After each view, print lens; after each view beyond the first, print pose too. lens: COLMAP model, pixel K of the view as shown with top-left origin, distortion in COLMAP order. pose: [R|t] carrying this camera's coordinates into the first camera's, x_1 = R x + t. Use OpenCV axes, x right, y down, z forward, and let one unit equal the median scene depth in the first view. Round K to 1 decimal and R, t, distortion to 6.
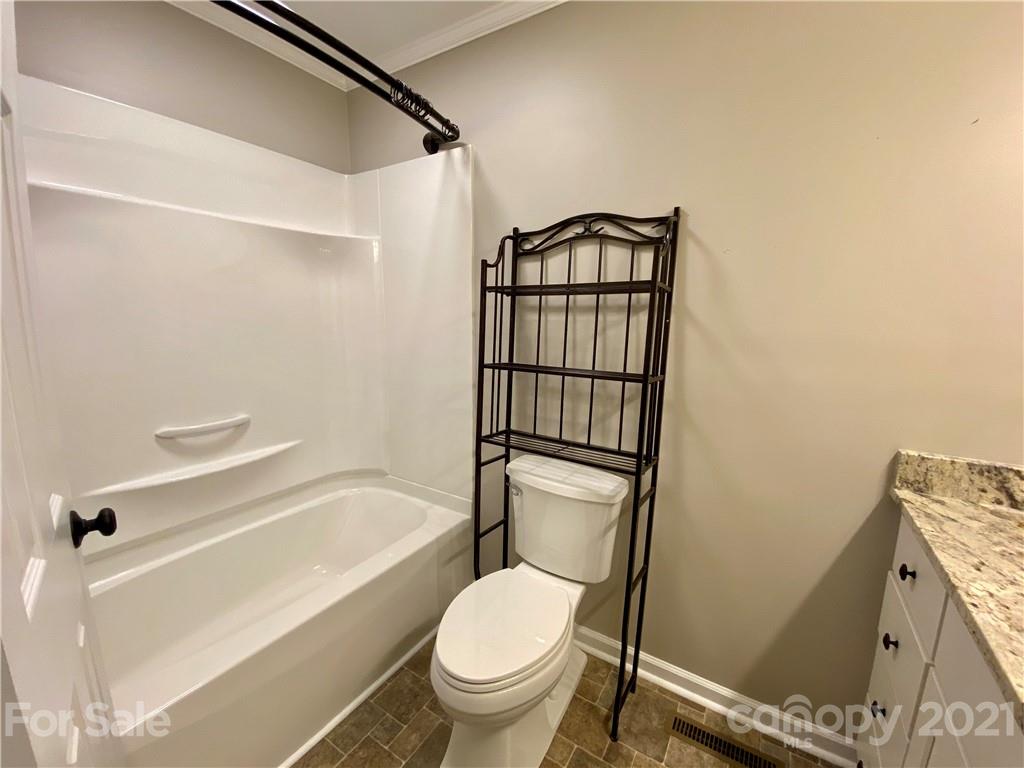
lens RADIAL K [[420.3, 0, 507.9], [0, 420.3, 383.5], [0, 0, 1]] dist [-0.027614, -0.001779]
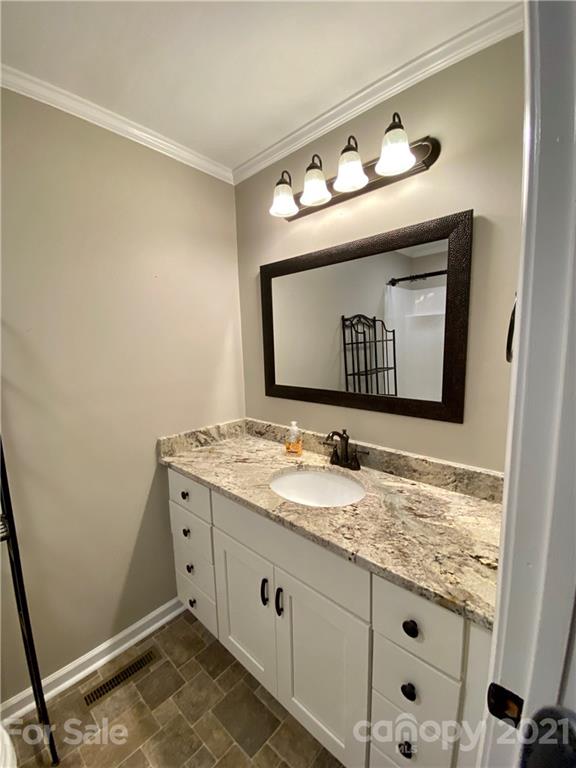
lens RADIAL K [[315.2, 0, 284.6], [0, 315.2, 383.7], [0, 0, 1]] dist [-0.027614, -0.001779]
pose [[0.167584, -0.147101, 0.974821, -0.361836], [0.196101, 0.974020, 0.113268, -0.148437], [-0.966157, 0.172181, 0.192076, 0.113401]]
